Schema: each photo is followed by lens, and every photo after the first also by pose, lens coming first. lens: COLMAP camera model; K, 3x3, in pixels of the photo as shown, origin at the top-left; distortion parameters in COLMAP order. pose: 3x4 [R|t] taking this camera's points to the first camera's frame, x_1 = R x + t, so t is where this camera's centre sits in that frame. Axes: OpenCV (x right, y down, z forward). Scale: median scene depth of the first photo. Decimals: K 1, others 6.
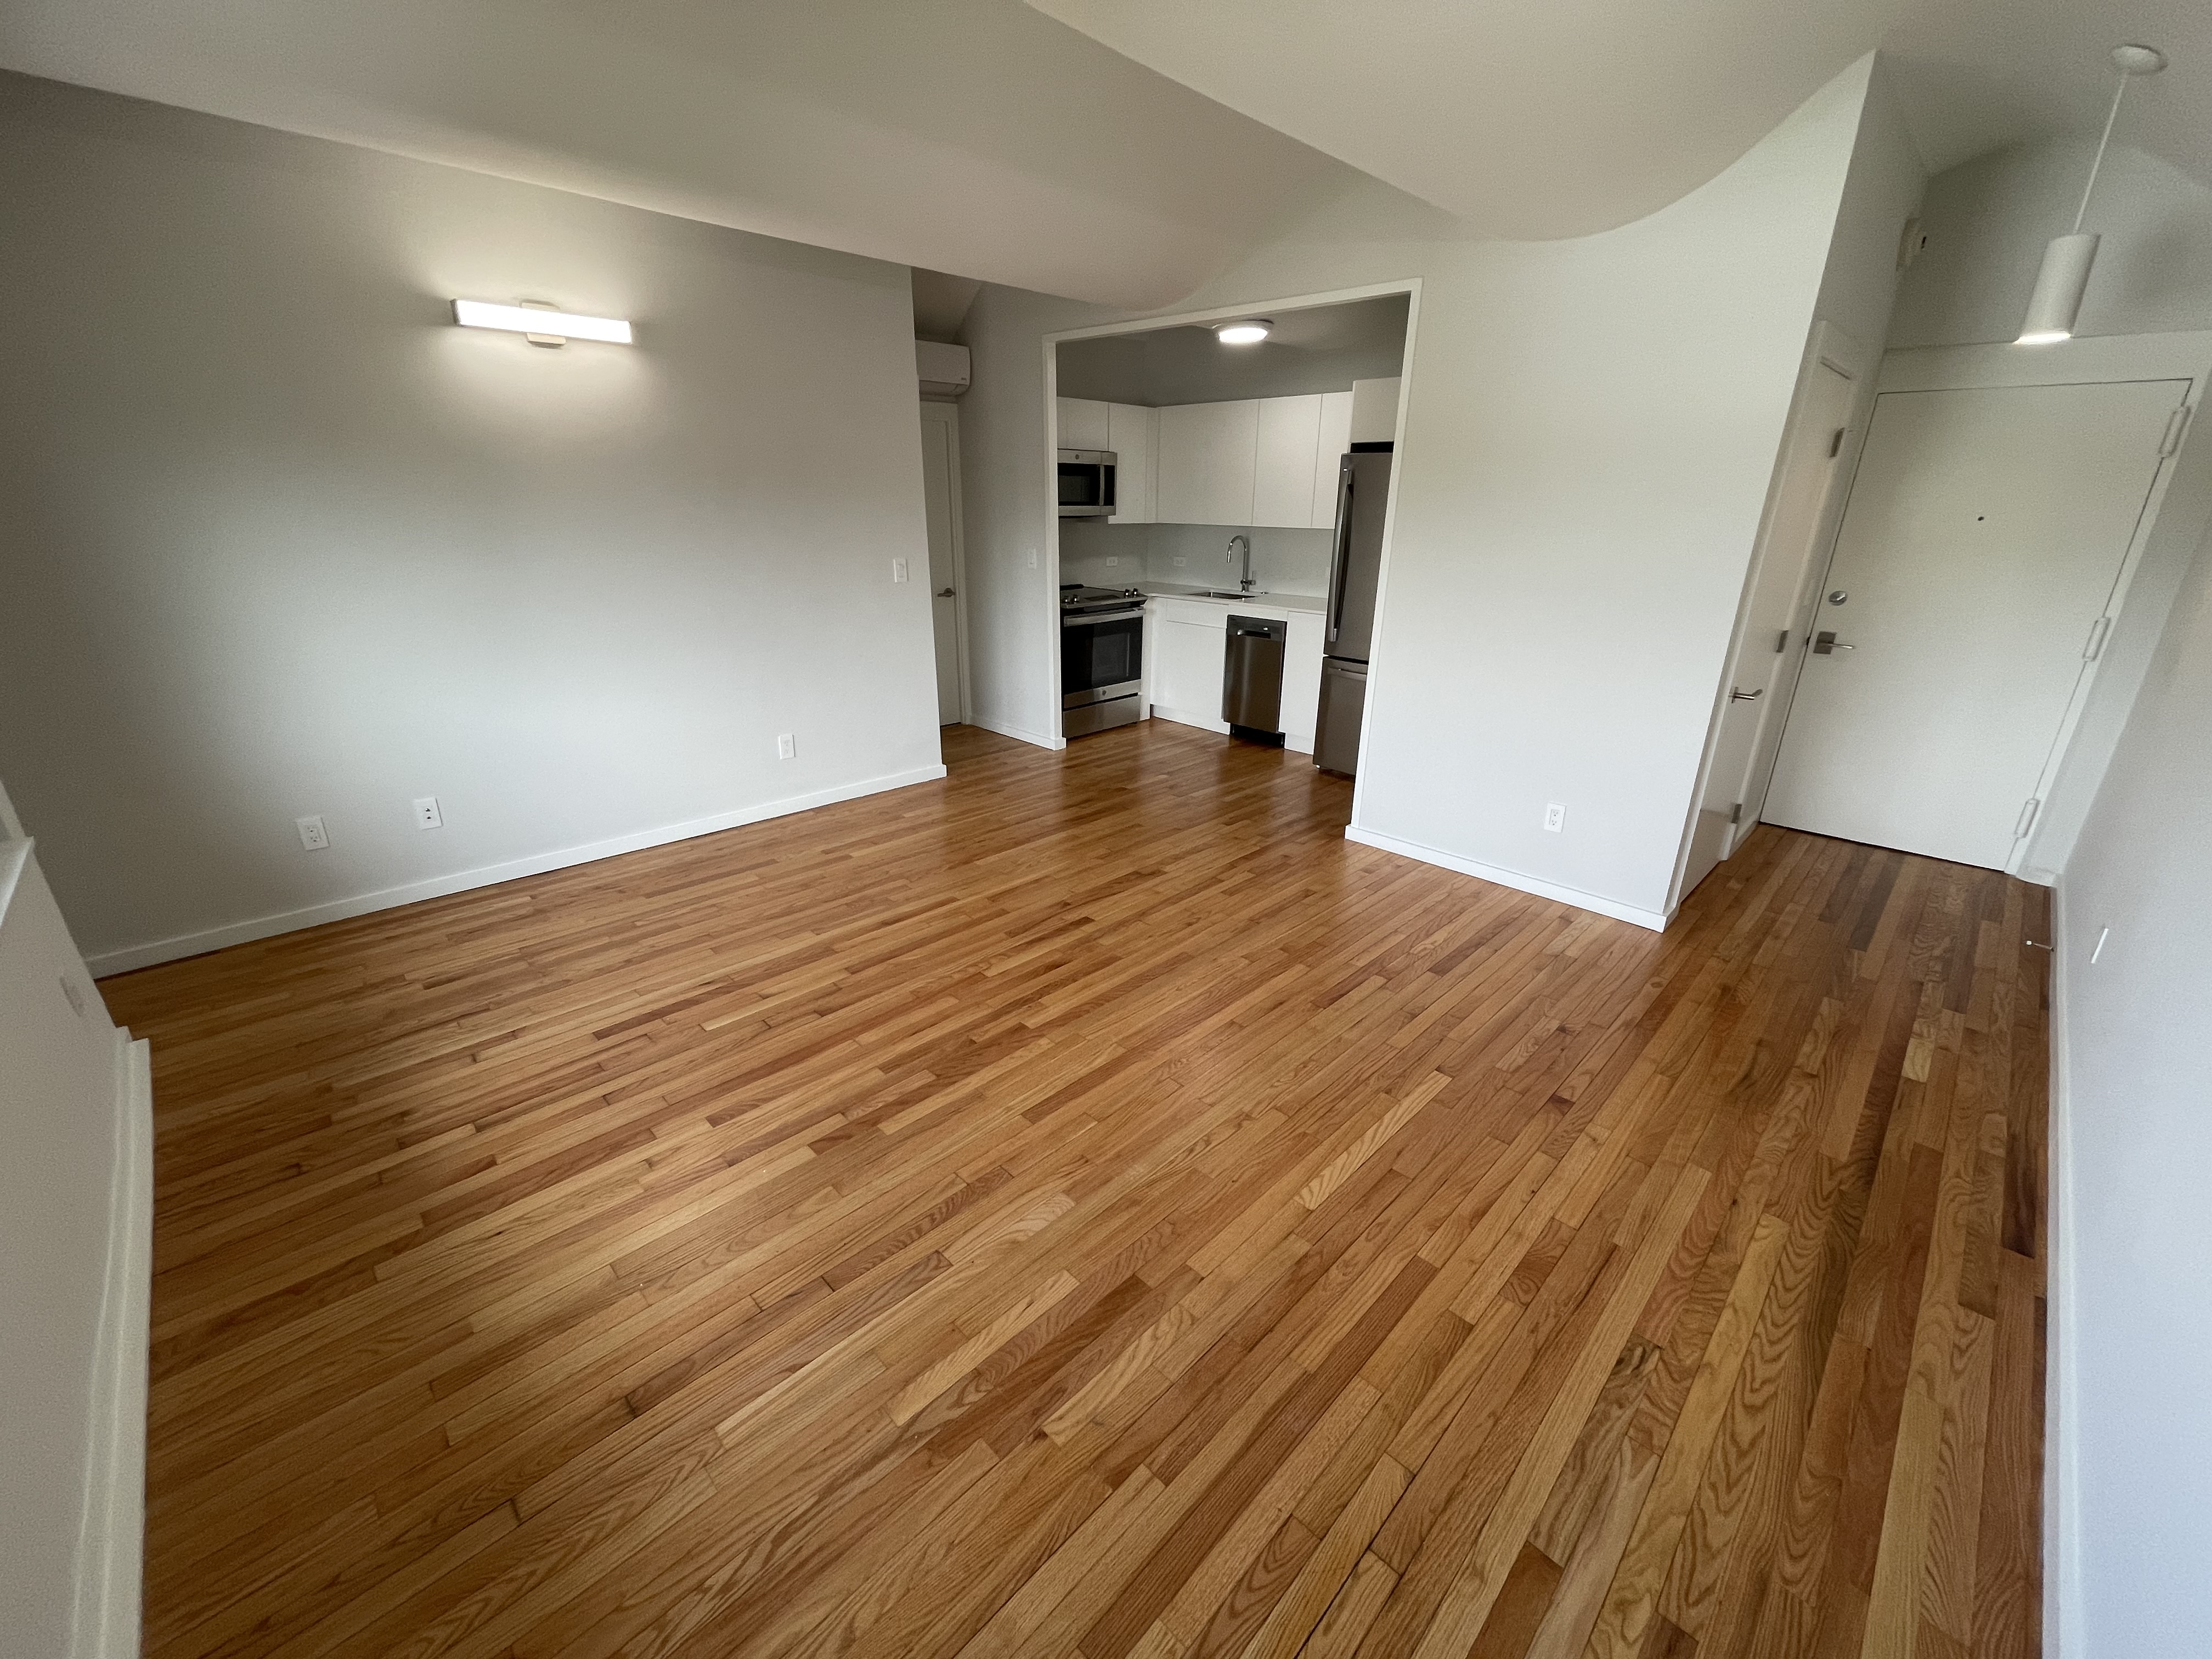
lens RADIAL K [[891.3, 0, 1103.7], [0, 891.3, 818.7], [0, 0, 1]] dist [-0.000298, -0.000247]
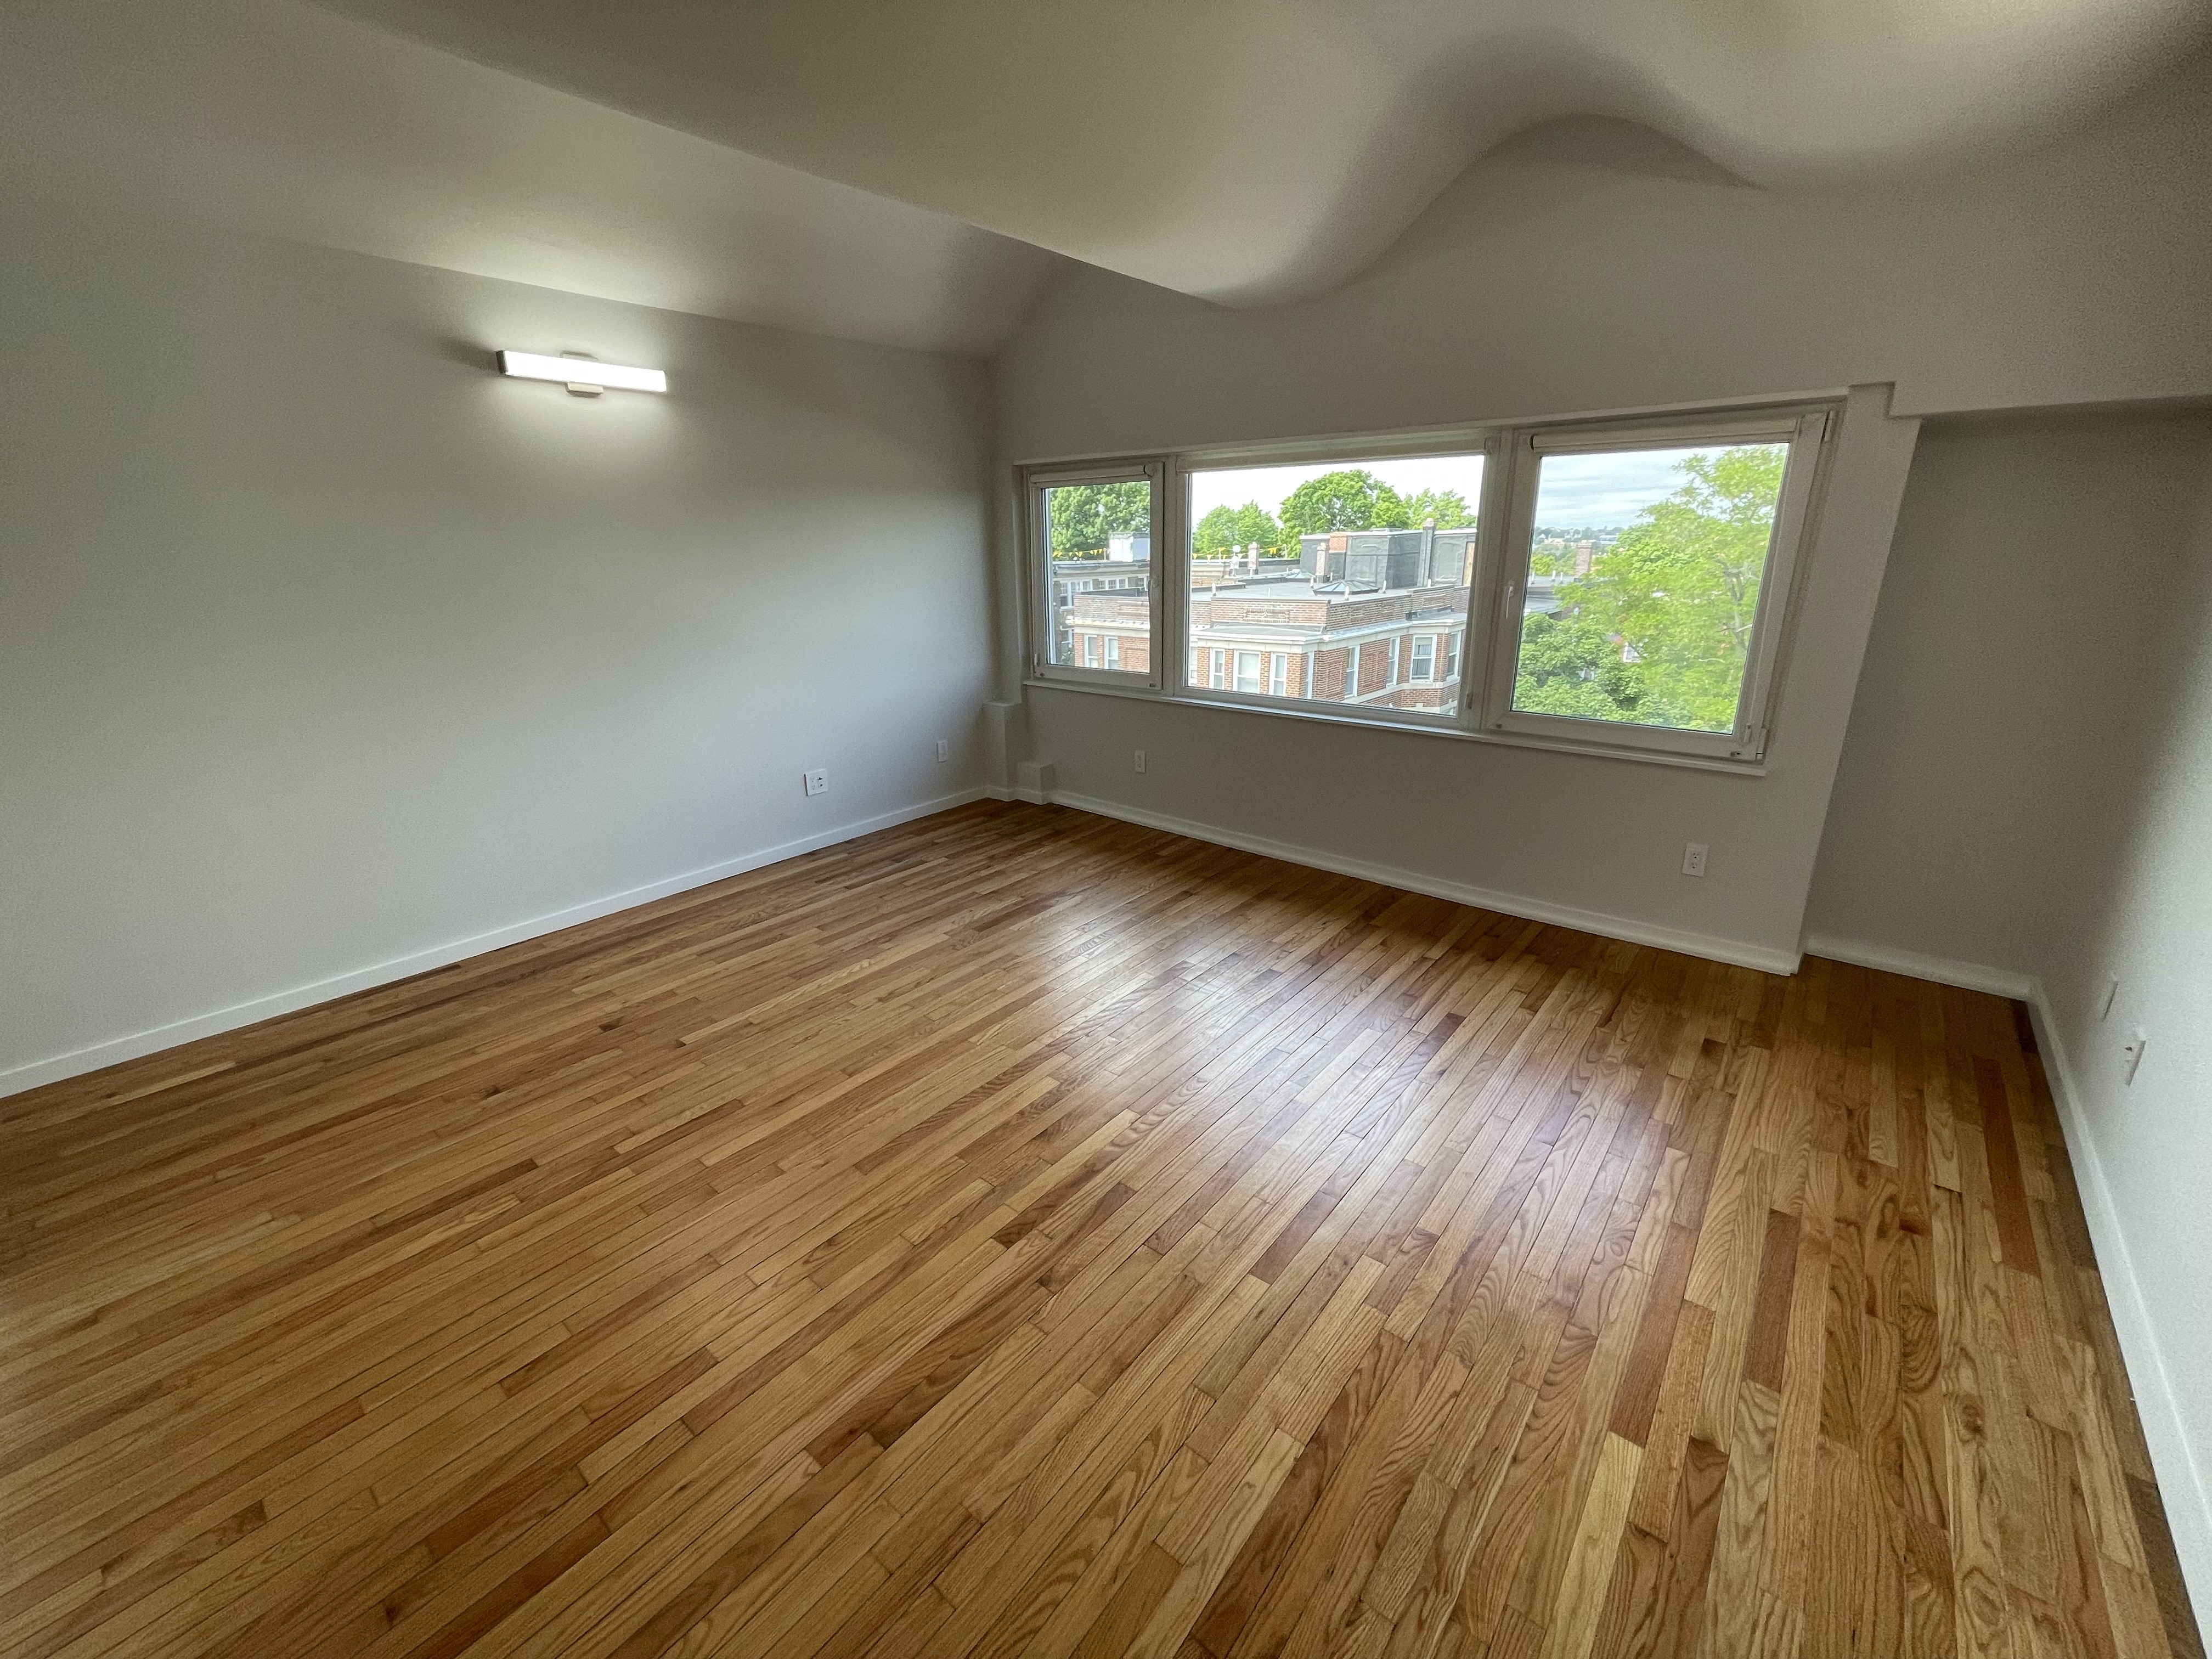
lens RADIAL K [[891.3, 0, 1103.7], [0, 891.3, 818.7], [0, 0, 1]] dist [-0.000298, -0.000247]
pose [[-0.995805, 0.030380, -0.086309, -0.049454], [-0.028261, 0.795038, 0.605901, -0.568517], [0.087026, 0.605799, -0.790844, 1.602948]]
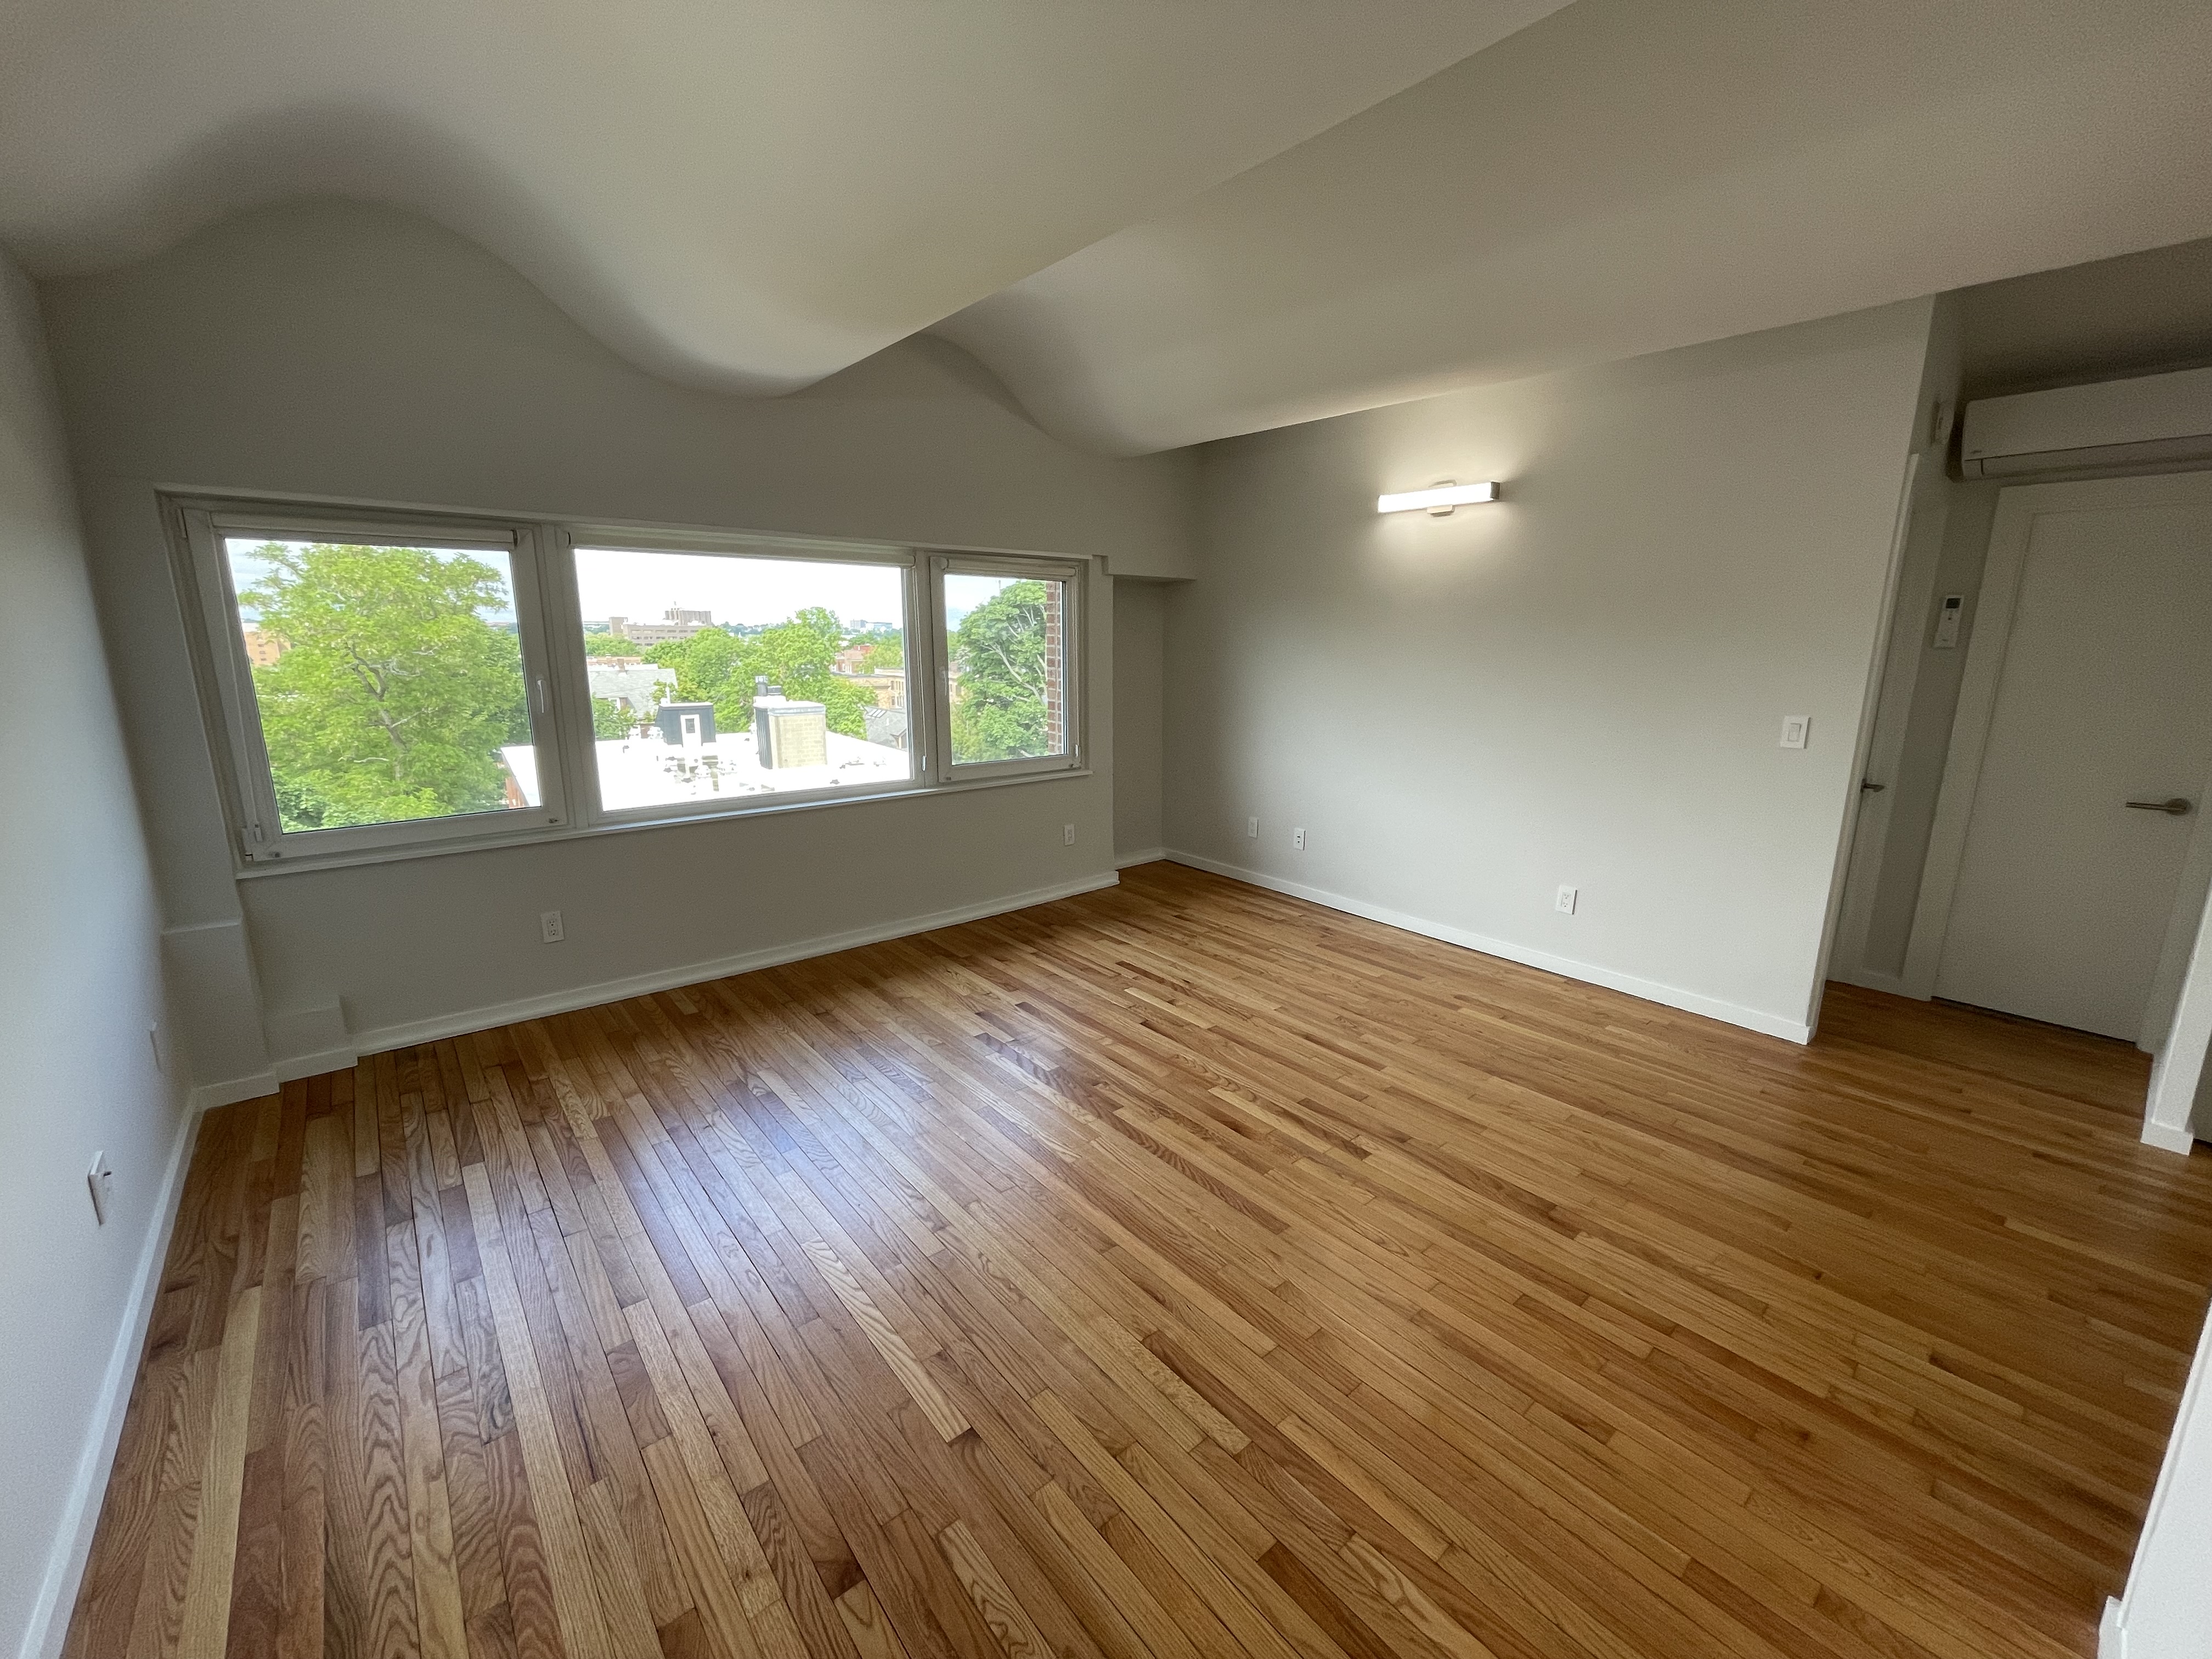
lens RADIAL K [[891.3, 0, 1103.7], [0, 891.3, 818.7], [0, 0, 1]] dist [-0.000298, -0.000247]
pose [[-0.085506, 0.195321, -0.977005, 0.852640], [-0.348439, 0.912814, 0.212983, -0.289094], [0.933423, 0.358638, -0.009994, 0.859494]]
